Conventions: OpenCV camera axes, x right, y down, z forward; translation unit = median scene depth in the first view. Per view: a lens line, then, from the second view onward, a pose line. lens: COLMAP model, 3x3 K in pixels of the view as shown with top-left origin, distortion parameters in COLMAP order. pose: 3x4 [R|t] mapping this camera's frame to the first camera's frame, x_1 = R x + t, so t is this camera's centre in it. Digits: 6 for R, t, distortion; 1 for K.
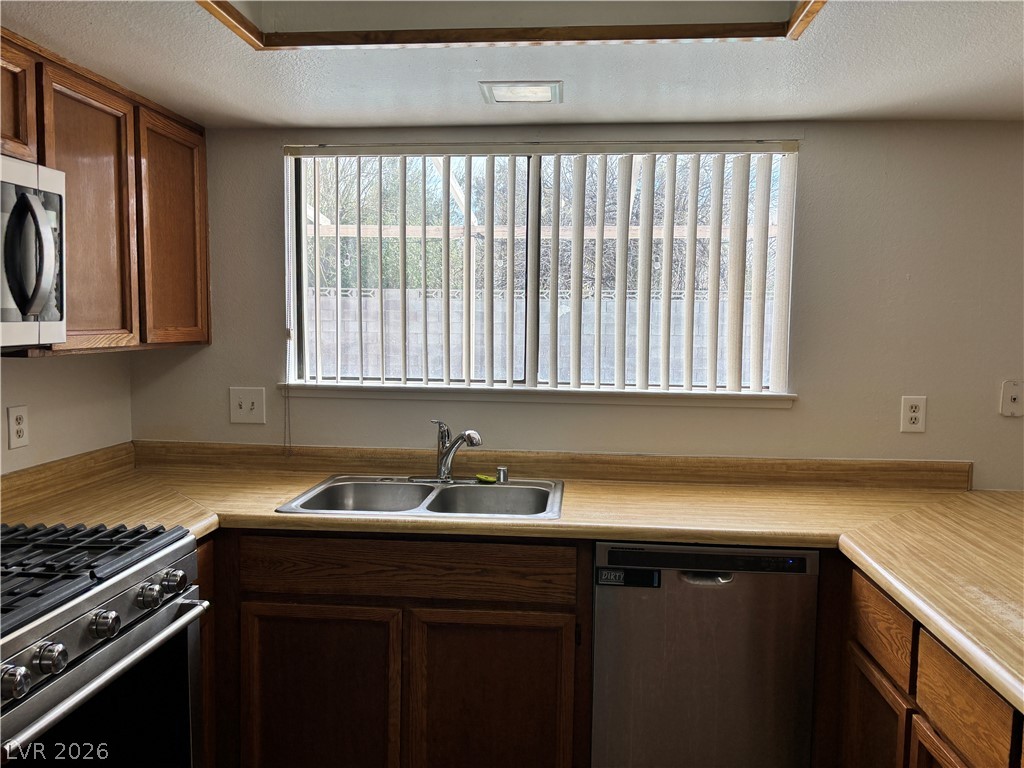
lens RADIAL K [[775.3, 0, 523.3], [0, 775.3, 382.0], [0, 0, 1]] dist [0.049187, -0.049409]
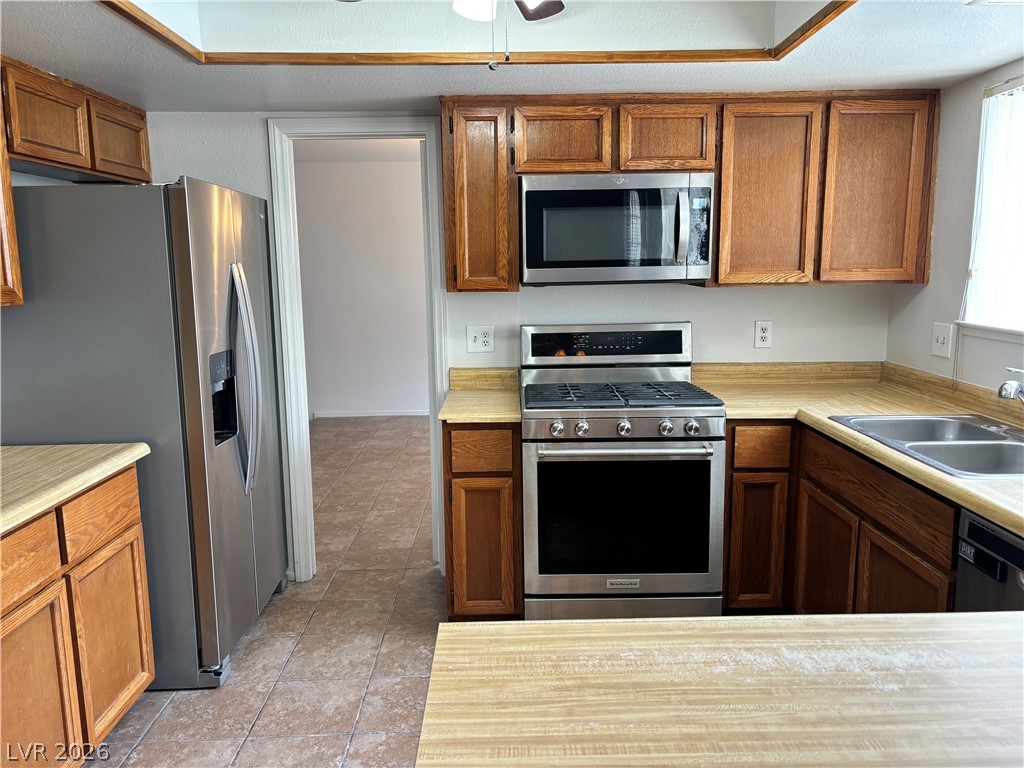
lens RADIAL K [[775.3, 0, 519.2], [0, 775.3, 383.5], [0, 0, 1]] dist [0.049187, -0.049409]
pose [[0.102970, 0.139620, -0.984837, 0.824554], [-0.071852, 0.988557, 0.132634, -0.016182], [0.992086, 0.057105, 0.111824, 0.353535]]
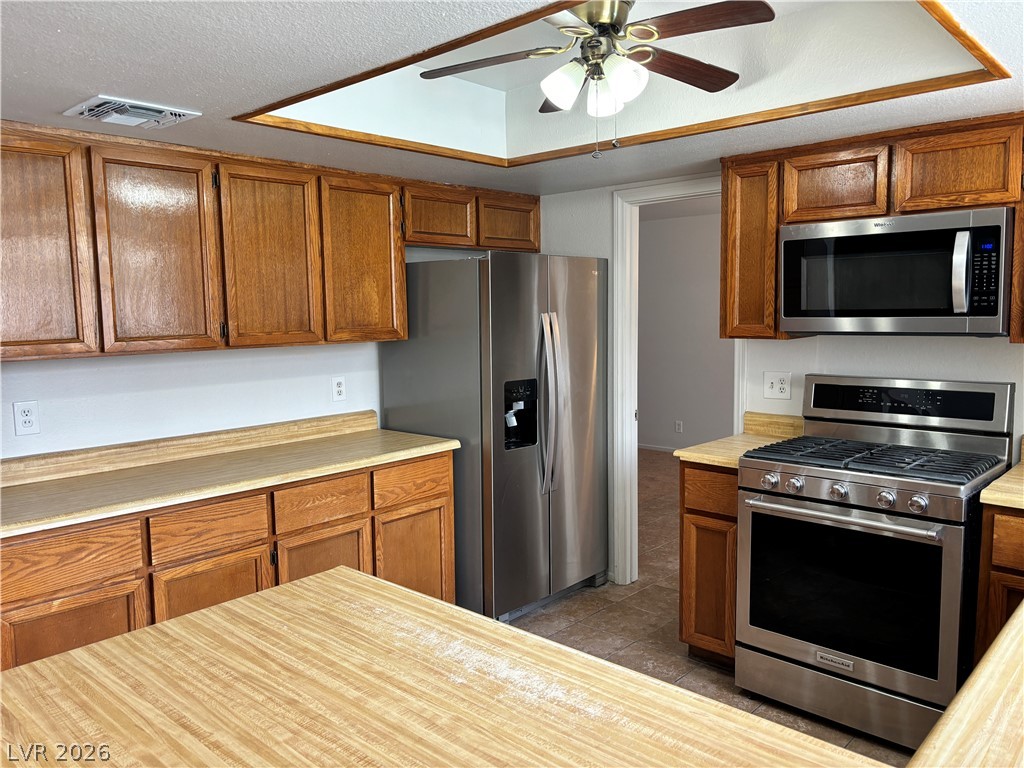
lens RADIAL K [[775.3, 0, 515.6], [0, 775.3, 382.1], [0, 0, 1]] dist [0.049187, -0.049409]
pose [[-0.612058, 0.075154, -0.787234, 0.821022], [-0.061466, 0.987942, 0.142103, -0.087346], [0.788421, 0.135363, -0.600058, 0.951055]]
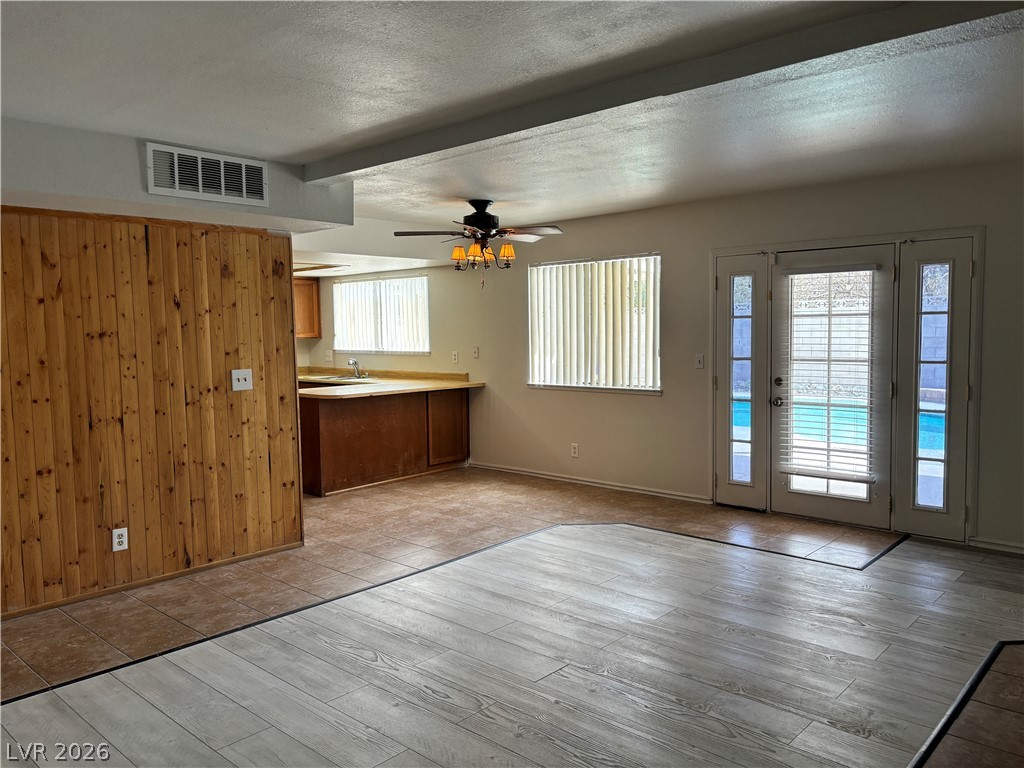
lens RADIAL K [[775.3, 0, 537.1], [0, 775.3, 380.7], [0, 0, 1]] dist [0.049187, -0.049409]
pose [[0.792672, 0.019753, -0.609328, 3.002854], [-0.029416, 0.999550, -0.005864, 0.160254], [0.608938, 0.022572, 0.792896, -1.408144]]
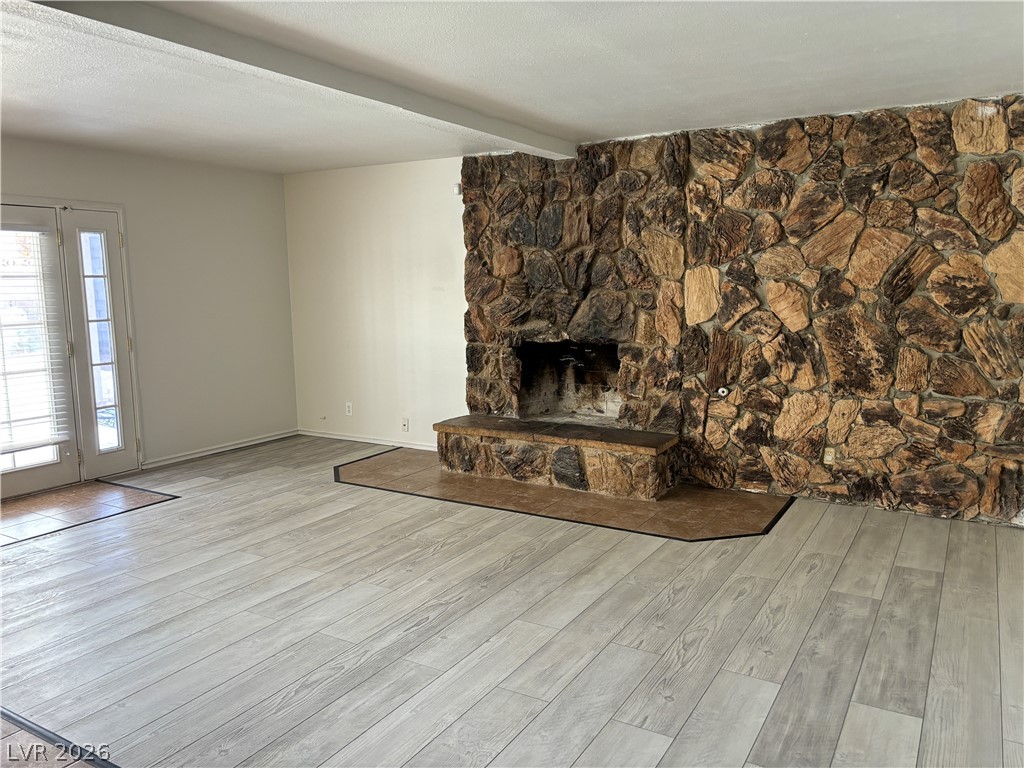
lens RADIAL K [[775.3, 0, 506.7], [0, 775.3, 378.8], [0, 0, 1]] dist [0.049187, -0.049409]
pose [[0.457359, -0.130034, 0.879724, 0.948308], [0.093765, 0.990789, 0.097703, 0.124872], [-0.884325, 0.037802, 0.465339, -1.261058]]
